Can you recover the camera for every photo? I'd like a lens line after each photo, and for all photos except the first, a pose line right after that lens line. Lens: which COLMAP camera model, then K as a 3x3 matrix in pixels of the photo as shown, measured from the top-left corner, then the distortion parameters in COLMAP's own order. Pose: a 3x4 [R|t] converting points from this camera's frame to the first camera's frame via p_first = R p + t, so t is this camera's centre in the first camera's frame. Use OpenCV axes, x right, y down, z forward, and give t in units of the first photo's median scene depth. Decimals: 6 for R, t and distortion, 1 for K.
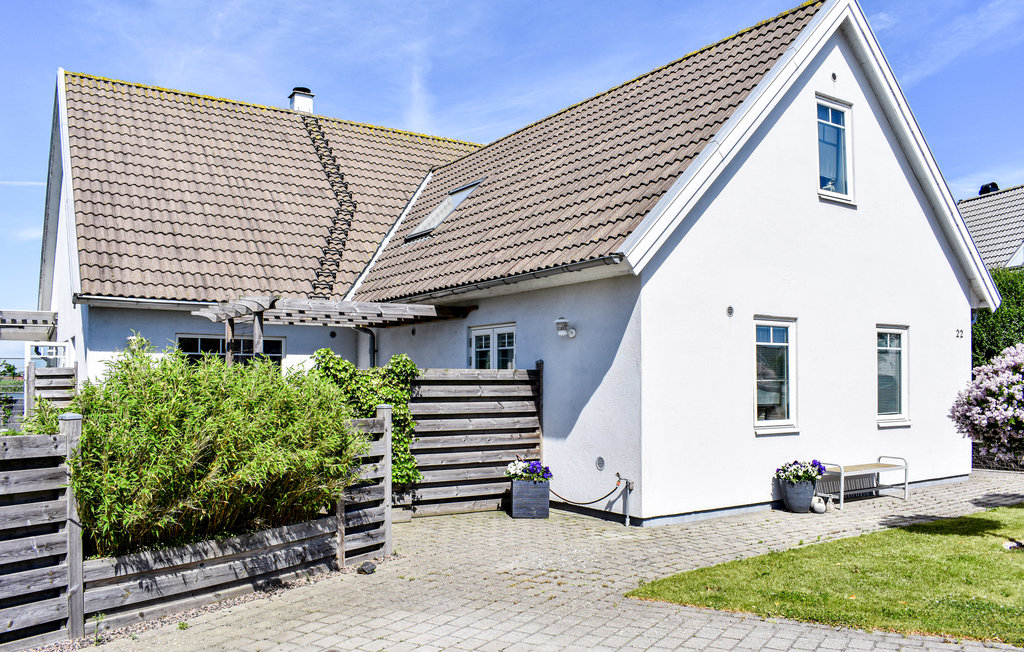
lens RADIAL K [[815.2, 0, 514.4], [0, 815.2, 358.3], [0, 0, 1]] dist [-0.087374, 0.001728]
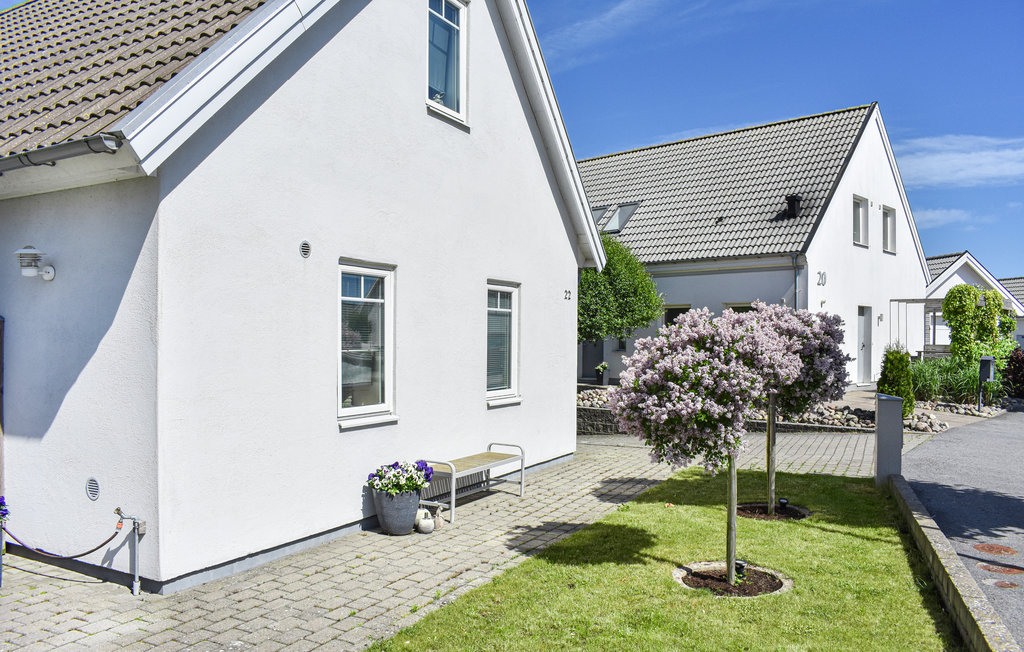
lens RADIAL K [[815.2, 0, 514.4], [0, 815.2, 358.3], [0, 0, 1]] dist [-0.087374, 0.001728]
pose [[0.870817, -0.003579, 0.491594, 0.088688], [-0.023014, 0.998580, 0.048038, -0.003909], [-0.491068, -0.053146, 0.869498, 0.333118]]
